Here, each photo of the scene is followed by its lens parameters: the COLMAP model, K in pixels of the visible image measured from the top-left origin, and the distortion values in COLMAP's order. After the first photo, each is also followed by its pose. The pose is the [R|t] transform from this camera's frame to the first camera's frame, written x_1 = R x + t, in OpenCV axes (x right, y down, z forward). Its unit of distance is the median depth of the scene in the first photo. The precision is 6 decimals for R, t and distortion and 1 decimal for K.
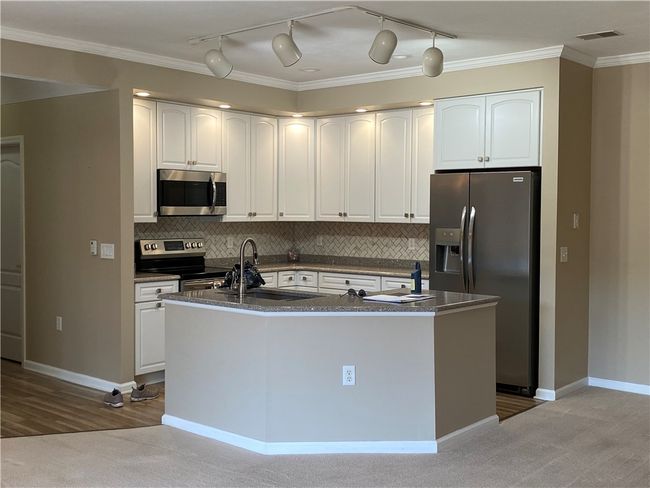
lens RADIAL K [[777.6, 0, 325.0], [0, 777.6, 244.0], [0, 0, 1]] dist [0.186364, -0.579805]
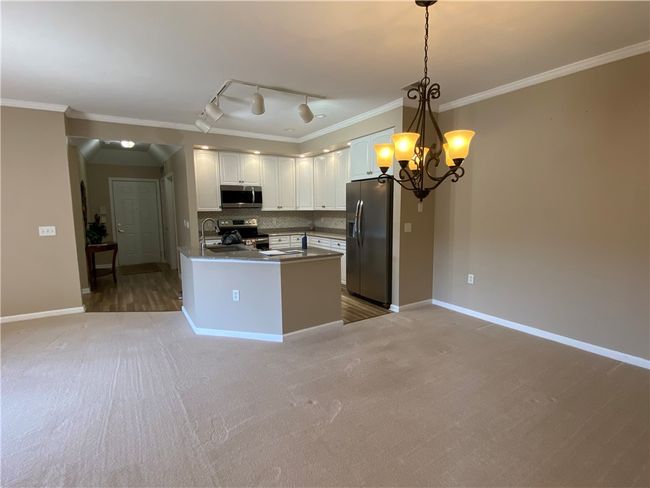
lens RADIAL K [[325.7, 0, 325.0], [0, 325.7, 244.0], [0, 0, 1]] dist [0.062929, -0.051224]
pose [[0.955445, 0.019507, -0.294525, 0.321280], [-0.000089, 0.997833, 0.065802, 0.002449], [0.295171, -0.062844, 0.953376, 0.260879]]
